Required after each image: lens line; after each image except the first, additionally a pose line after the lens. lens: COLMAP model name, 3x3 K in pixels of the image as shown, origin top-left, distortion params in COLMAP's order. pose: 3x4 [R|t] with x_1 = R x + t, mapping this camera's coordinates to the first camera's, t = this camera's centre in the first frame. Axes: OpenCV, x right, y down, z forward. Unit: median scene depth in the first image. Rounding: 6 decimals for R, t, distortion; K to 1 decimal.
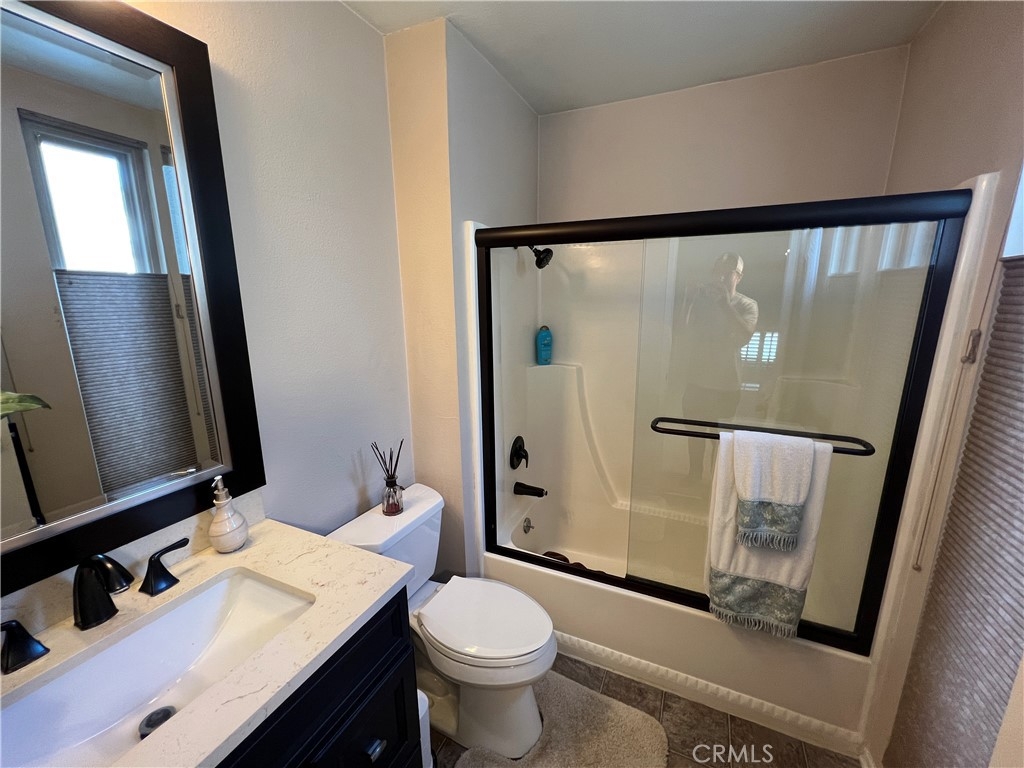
lens RADIAL K [[410.6, 0, 514.3], [0, 410.6, 385.0], [0, 0, 1]] dist [-0.000928, 0.000681]
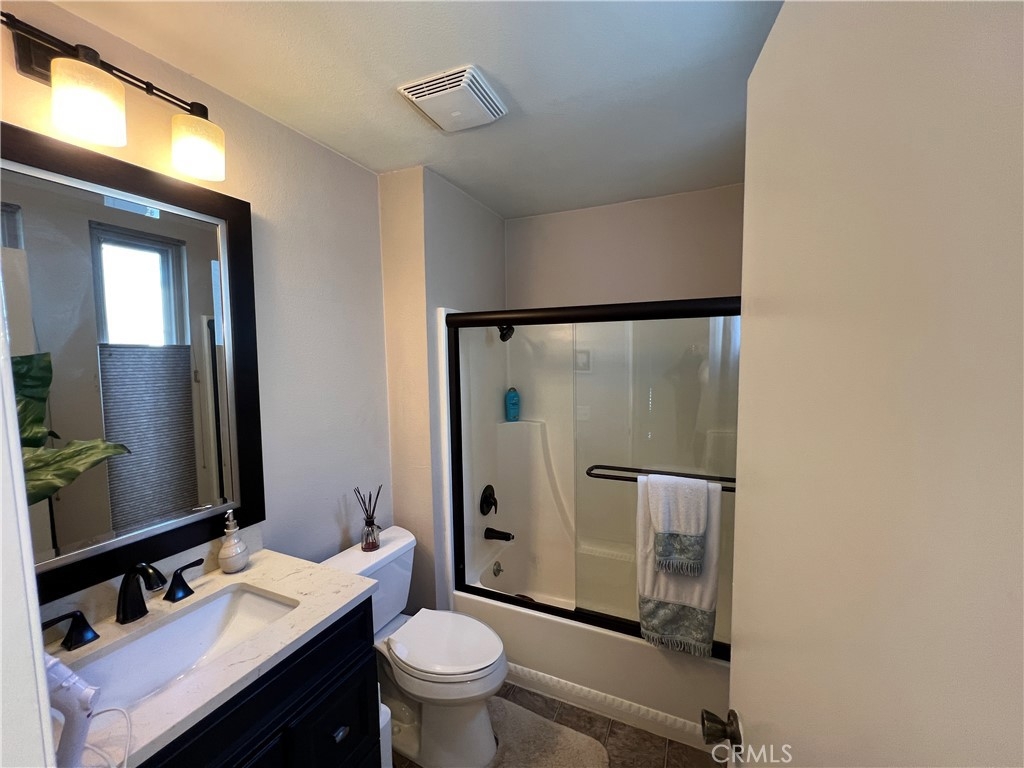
lens RADIAL K [[410.6, 0, 514.4], [0, 410.6, 385.4], [0, 0, 1]] dist [-0.000928, 0.000681]
pose [[0.999985, -0.004642, 0.002784, 0.111254], [0.004977, 0.990720, -0.135825, 0.009507], [-0.002128, 0.135837, 0.990729, -0.217950]]
